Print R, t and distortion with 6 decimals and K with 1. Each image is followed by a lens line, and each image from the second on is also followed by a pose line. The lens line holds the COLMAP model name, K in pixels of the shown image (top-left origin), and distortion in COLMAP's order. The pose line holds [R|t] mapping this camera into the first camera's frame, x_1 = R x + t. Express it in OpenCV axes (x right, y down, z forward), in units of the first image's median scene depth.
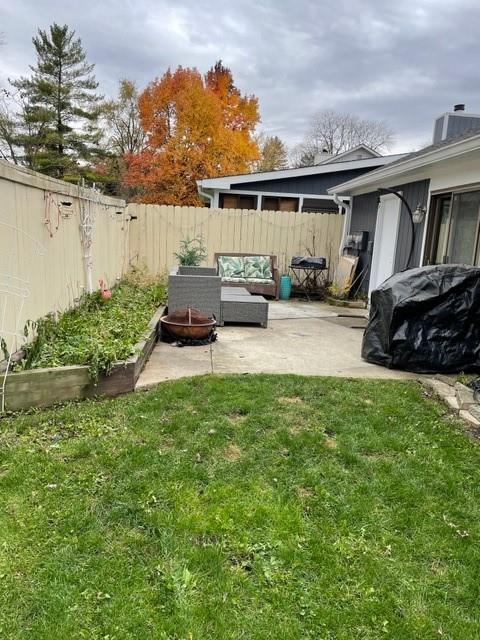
lens RADIAL K [[487.1, 0, 240.0], [0, 487.1, 320.0], [0, 0, 1]] dist [0.120409, -0.145315]
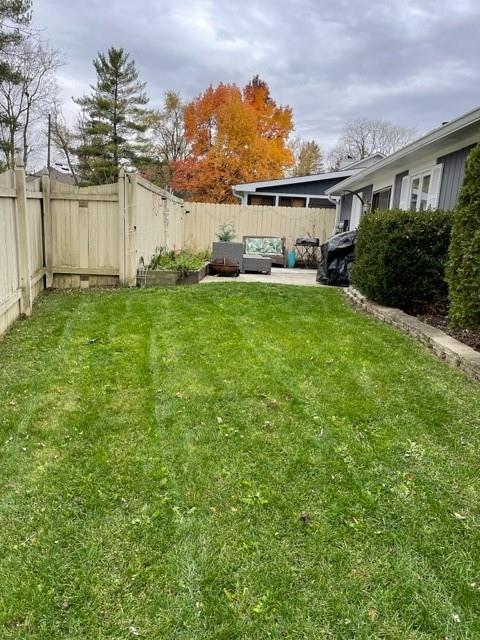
lens RADIAL K [[487.1, 0, 240.0], [0, 487.1, 320.0], [0, 0, 1]] dist [0.120409, -0.145315]
pose [[0.997124, 0.014257, -0.074435, 0.012370], [-0.014743, 0.999873, -0.005978, 0.029402], [0.074340, 0.007058, 0.997208, -0.107179]]
